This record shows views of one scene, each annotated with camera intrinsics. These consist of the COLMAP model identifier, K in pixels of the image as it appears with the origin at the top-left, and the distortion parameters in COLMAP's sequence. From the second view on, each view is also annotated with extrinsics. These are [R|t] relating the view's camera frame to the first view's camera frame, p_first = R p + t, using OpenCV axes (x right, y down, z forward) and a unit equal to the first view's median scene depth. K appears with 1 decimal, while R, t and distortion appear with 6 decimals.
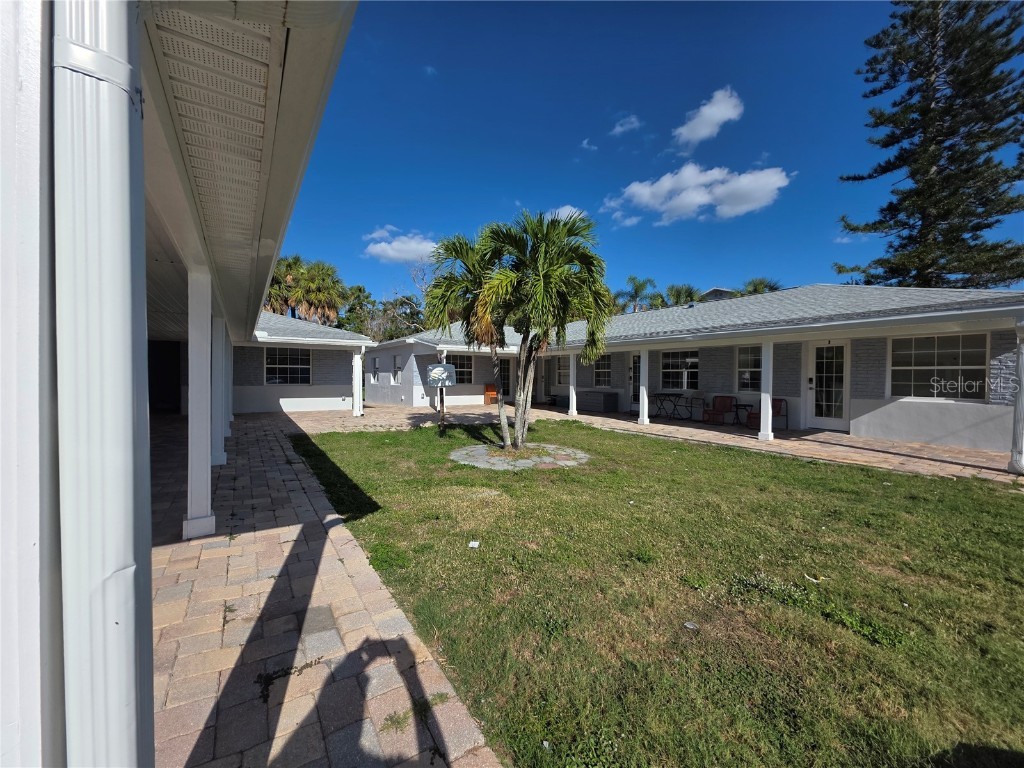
lens RADIAL K [[407.8, 0, 515.9], [0, 407.8, 380.9], [0, 0, 1]] dist [0.000377, -0.000033]
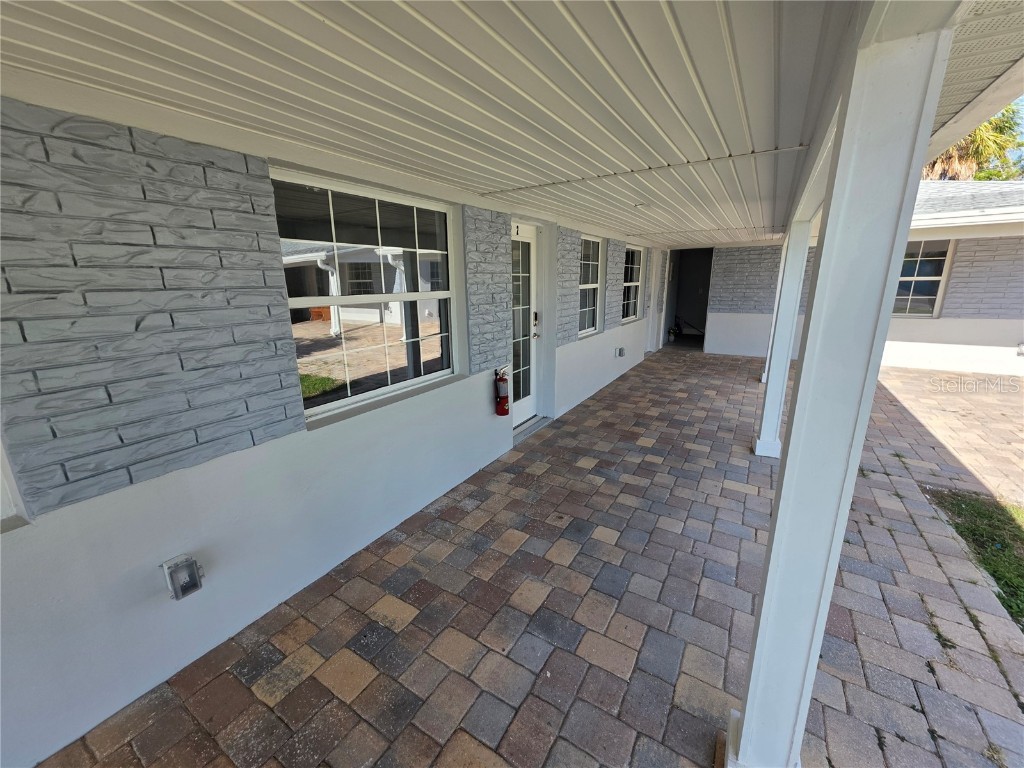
lens RADIAL K [[407.8, 0, 513.4], [0, 407.8, 381.9], [0, 0, 1]] dist [0.000377, -0.000033]
pose [[0.420025, 0.215729, -0.881499, -0.321829], [-0.000335, 0.971372, 0.237565, -0.034183], [0.907512, -0.099488, 0.408073, 0.404523]]
